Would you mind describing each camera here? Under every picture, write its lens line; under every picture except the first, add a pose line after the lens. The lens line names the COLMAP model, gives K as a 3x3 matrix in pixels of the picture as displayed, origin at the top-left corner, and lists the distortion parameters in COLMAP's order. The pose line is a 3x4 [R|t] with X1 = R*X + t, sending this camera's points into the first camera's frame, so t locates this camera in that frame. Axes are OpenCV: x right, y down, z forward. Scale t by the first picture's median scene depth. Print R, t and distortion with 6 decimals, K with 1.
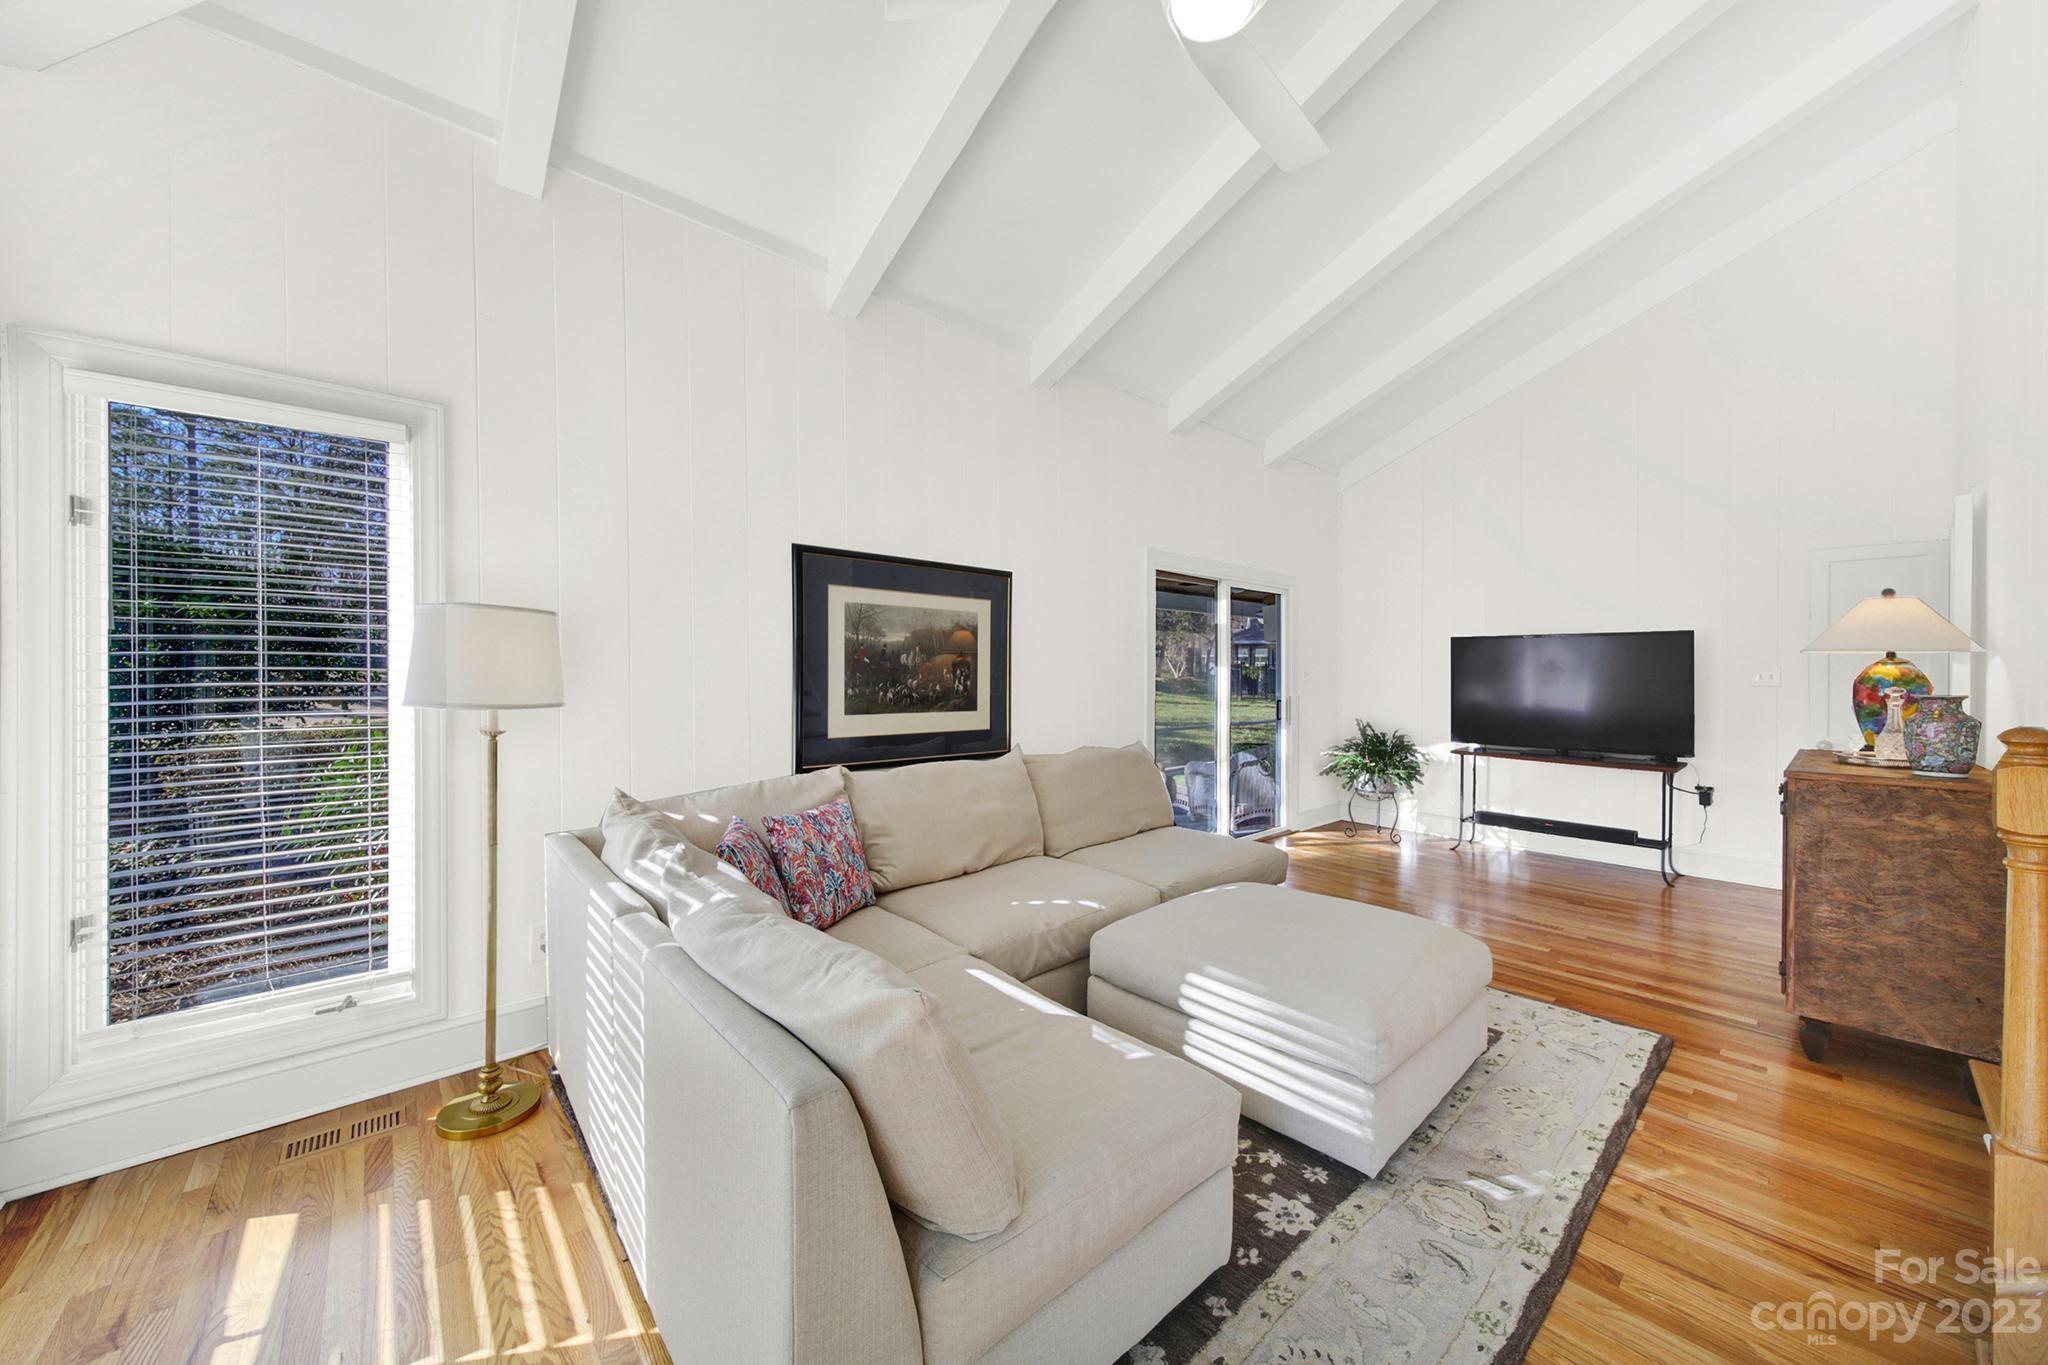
lens RADIAL K [[741.6, 0, 1022.3], [0, 741.6, 682.0], [0, 0, 1]] dist [-0.007562, -0.000059]
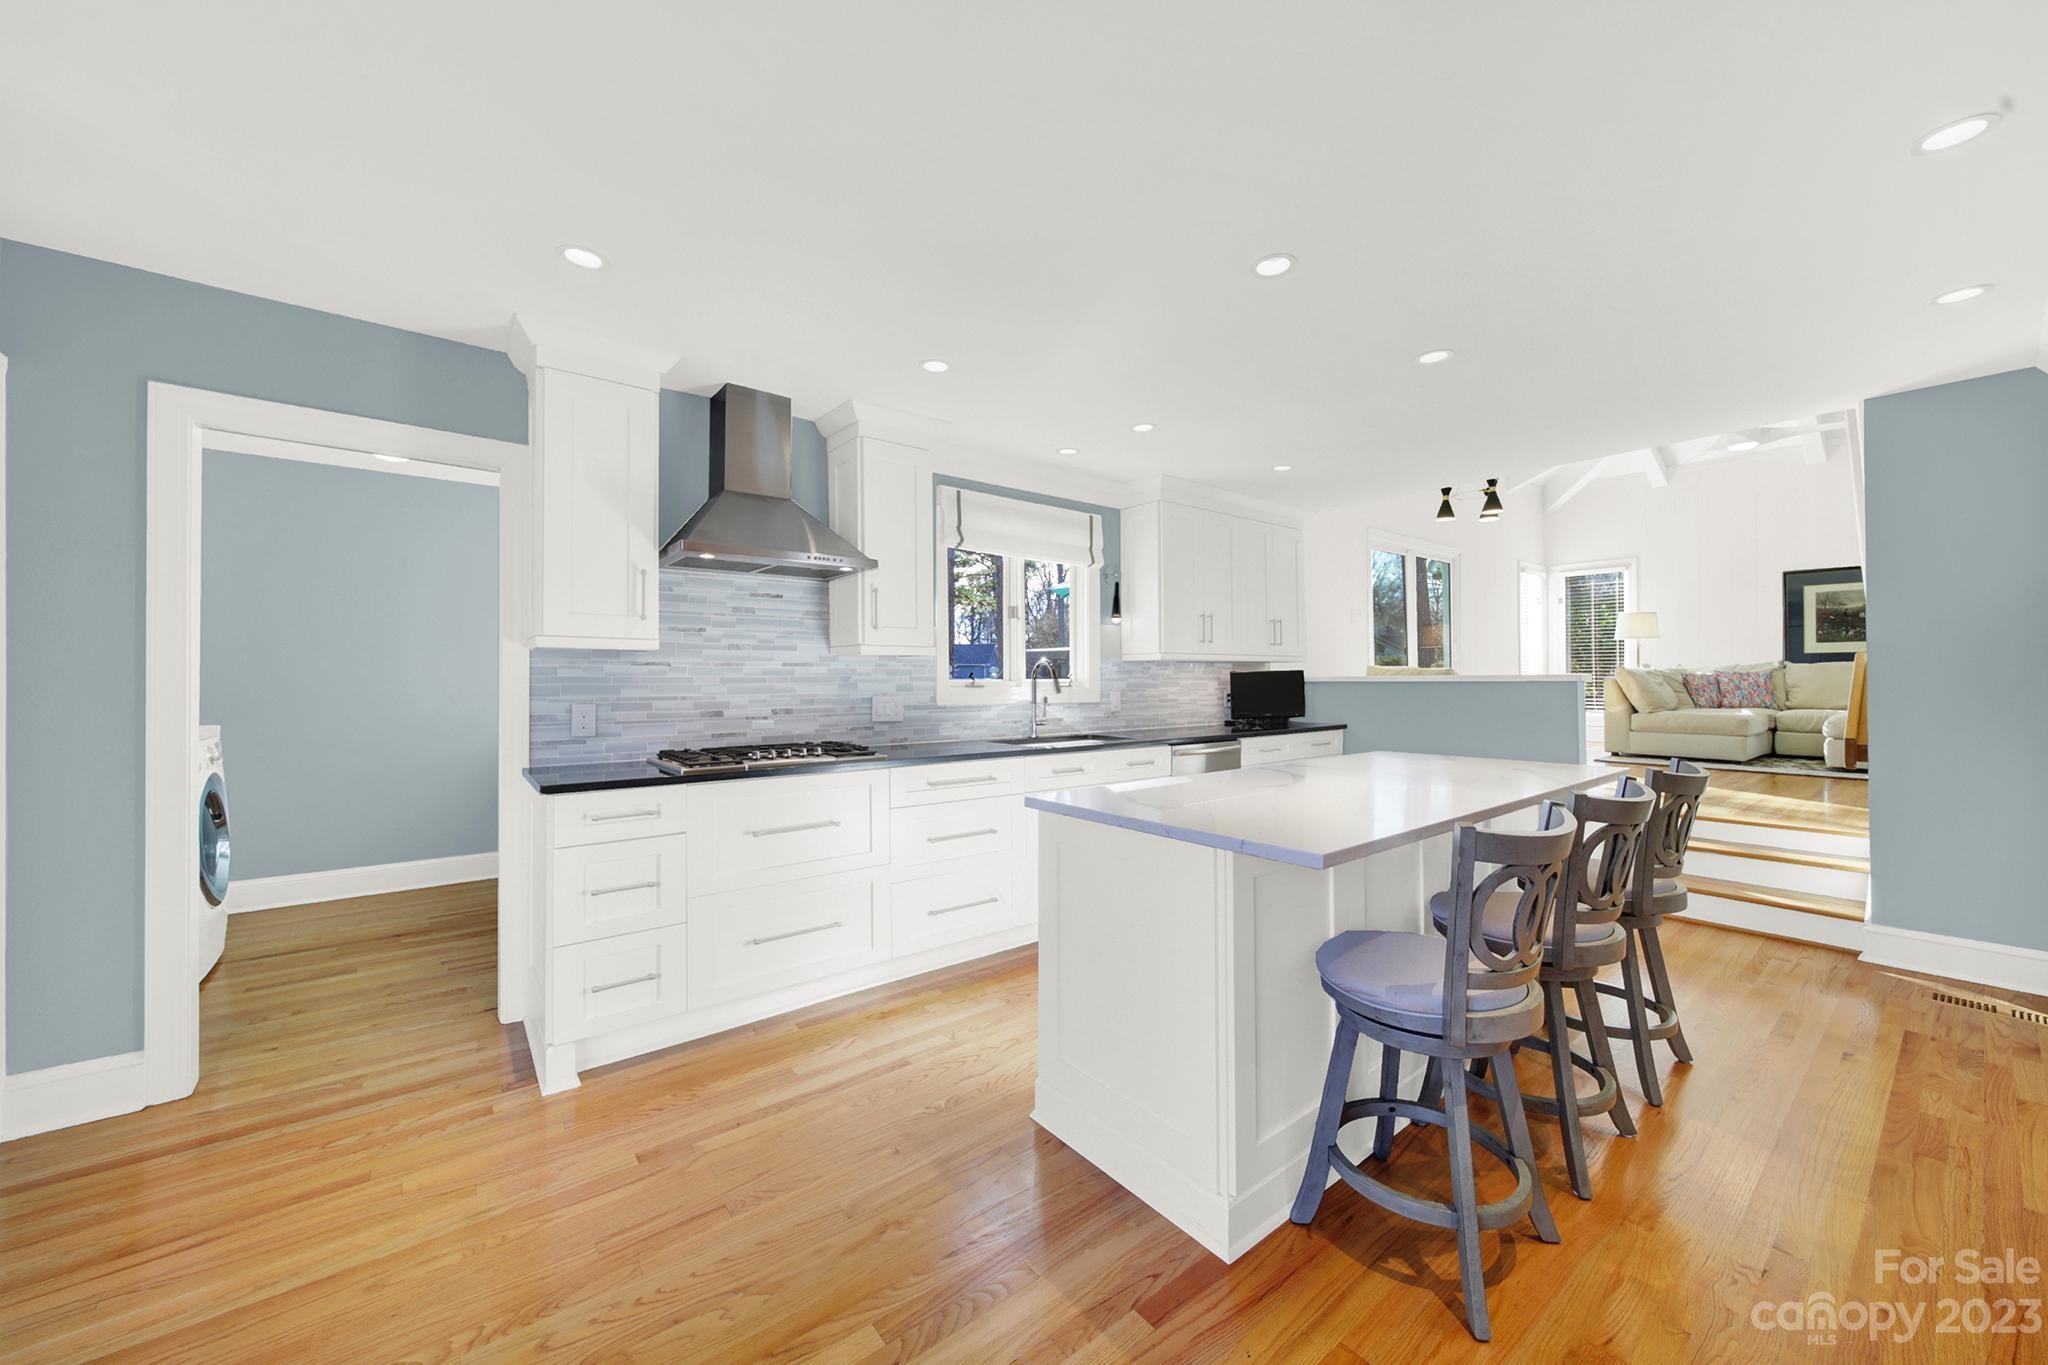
lens RADIAL K [[747.7, 0, 1020.6], [0, 747.7, 669.5], [0, 0, 1]] dist [-0.000290, -0.000146]
pose [[-0.068913, -0.014457, -0.997518, 1.866959], [-0.015346, 0.999792, -0.013430, 0.164944], [0.997505, 0.014383, -0.069120, -1.064251]]
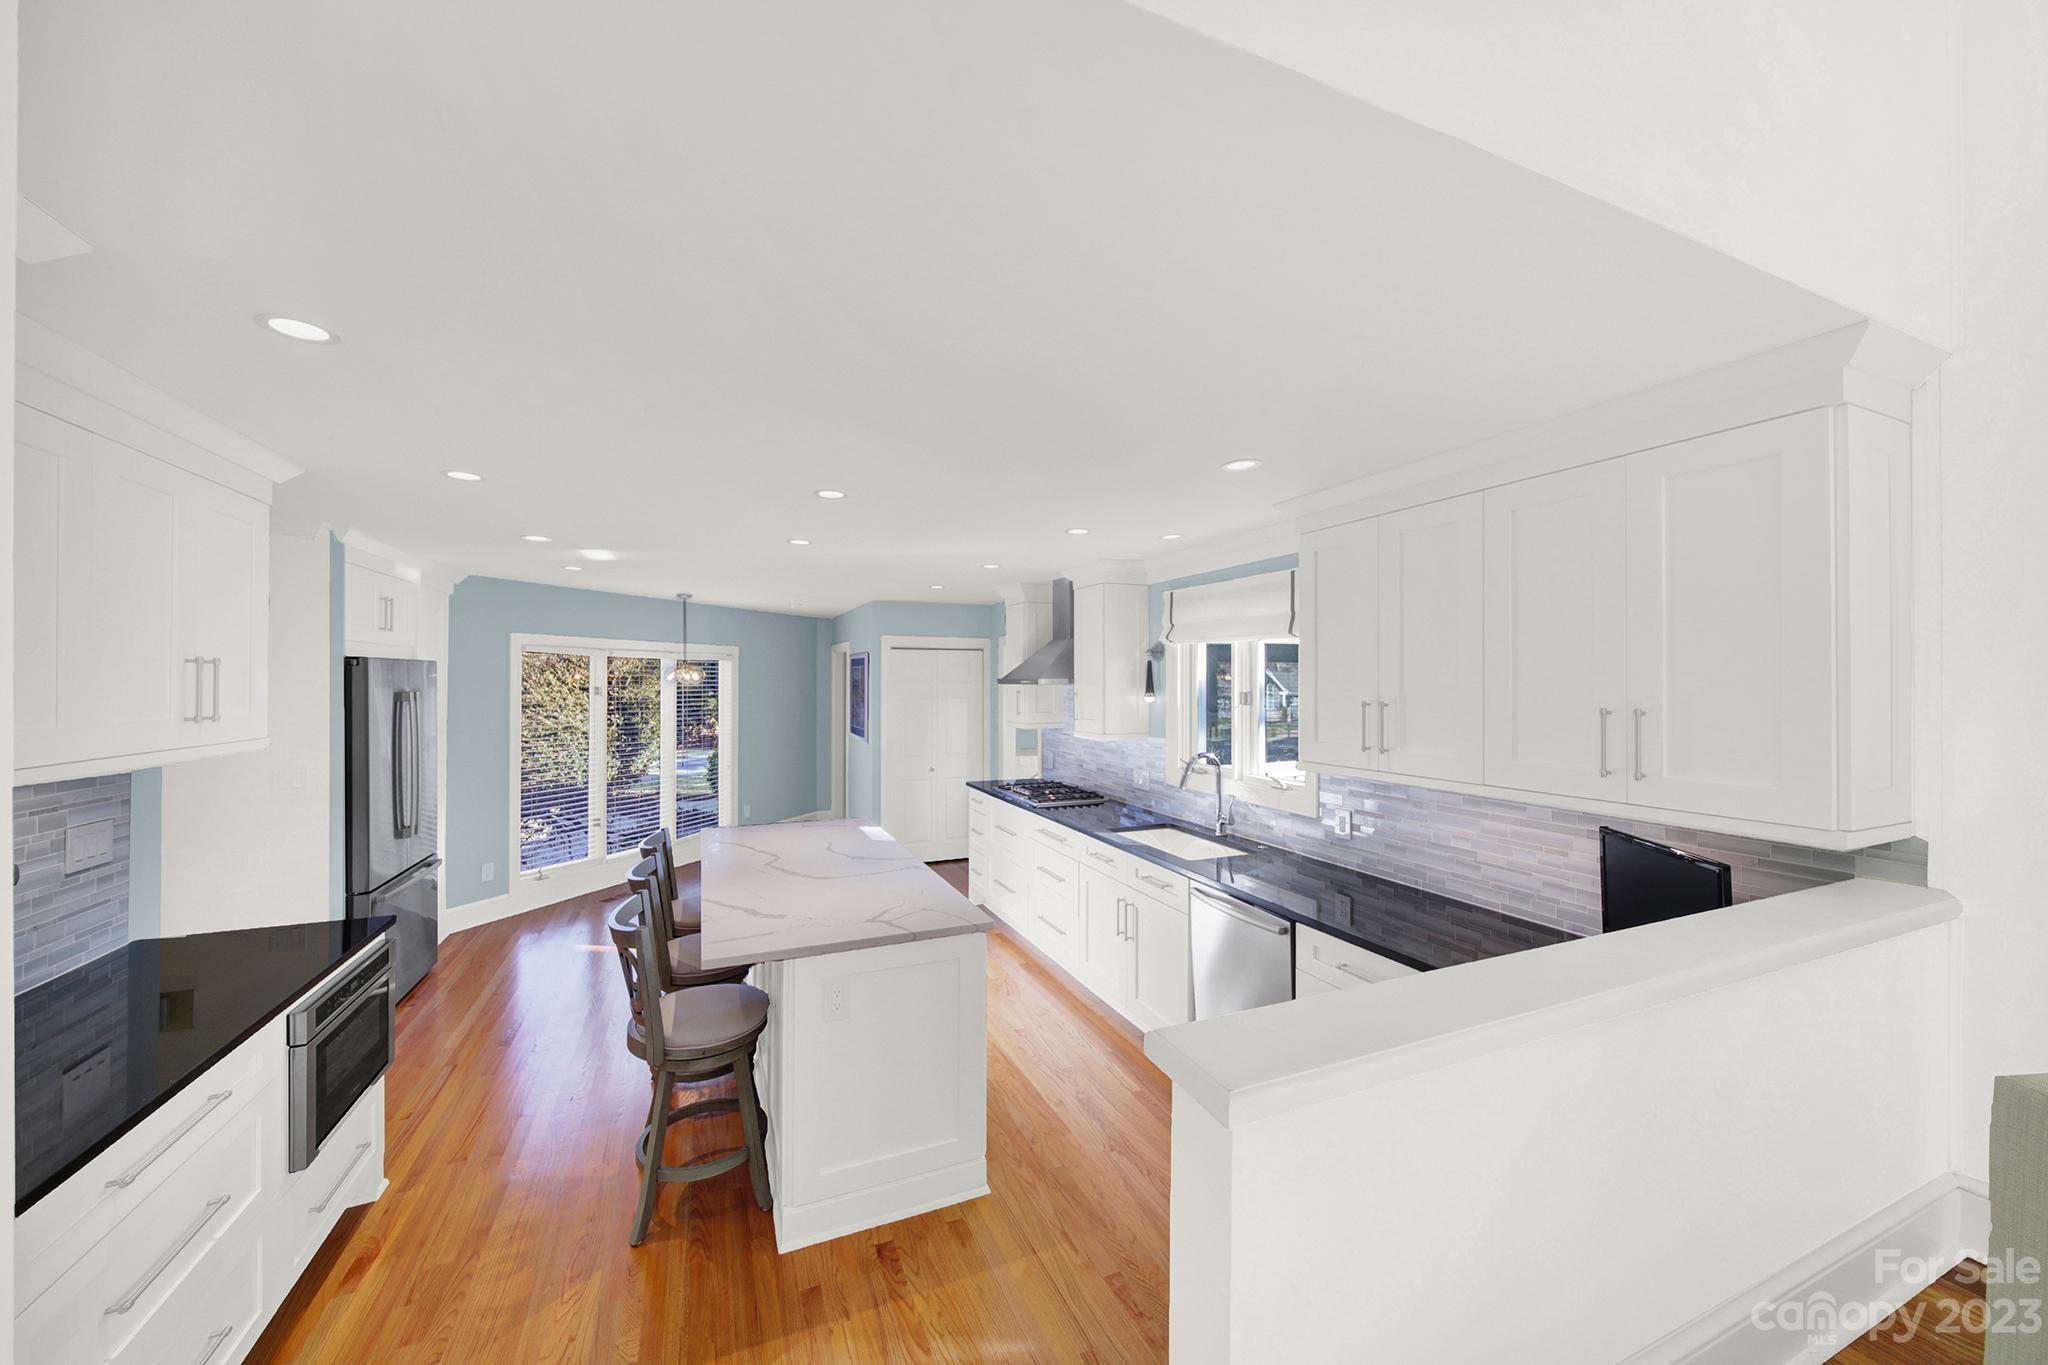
lens RADIAL K [[747.7, 0, 1020.6], [0, 747.7, 669.5], [0, 0, 1]] dist [-0.000290, -0.000146]
pose [[-0.947489, 0.000687, 0.319789, 0.704491], [0.001948, 0.999992, 0.003622, 0.019679], [-0.319784, 0.004055, -0.947482, -0.074539]]
